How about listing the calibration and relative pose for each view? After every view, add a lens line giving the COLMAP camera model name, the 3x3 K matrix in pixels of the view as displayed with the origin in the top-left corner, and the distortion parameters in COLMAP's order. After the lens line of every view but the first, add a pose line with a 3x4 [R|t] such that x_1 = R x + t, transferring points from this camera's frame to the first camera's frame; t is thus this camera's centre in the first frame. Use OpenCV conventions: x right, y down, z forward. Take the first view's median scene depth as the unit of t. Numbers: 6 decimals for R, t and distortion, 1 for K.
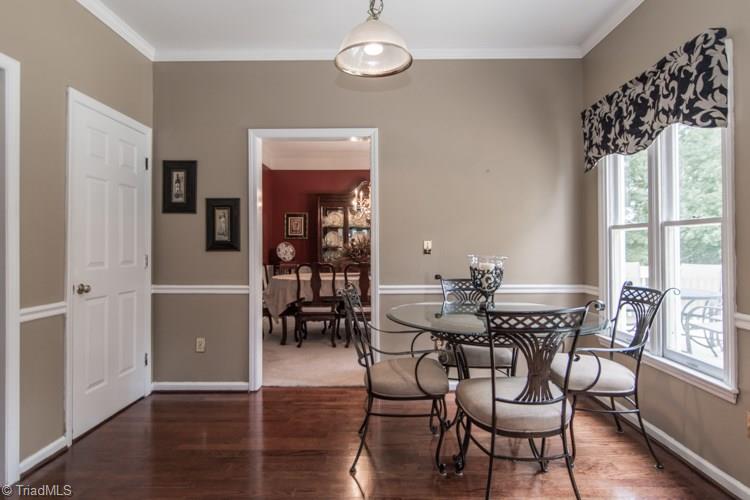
lens RADIAL K [[412.5, 0, 372.7], [0, 412.5, 248.2], [0, 0, 1]] dist [0.001946, 0.000068]
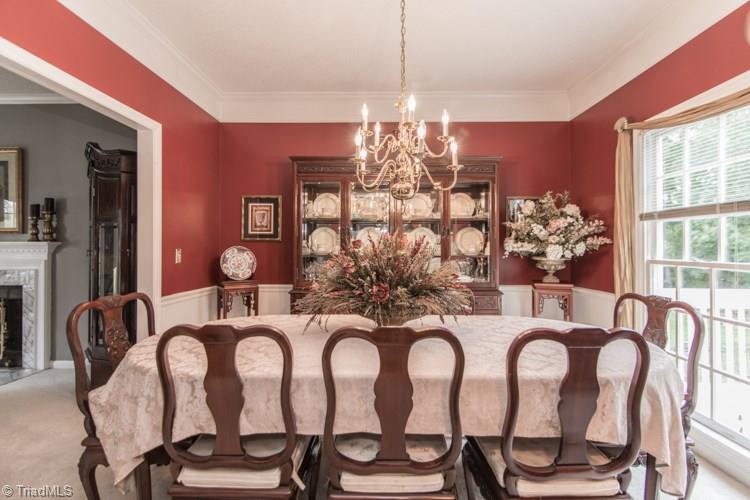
lens RADIAL K [[363.2, 0, 376.4], [0, 363.2, 247.5], [0, 0, 1]] dist [-0.000222, -0.001553]
pose [[0.999988, 0.002454, -0.004169, -0.020834], [-0.002476, 0.999983, -0.005367, -0.010511], [0.004155, 0.005378, 0.999977, 0.505755]]
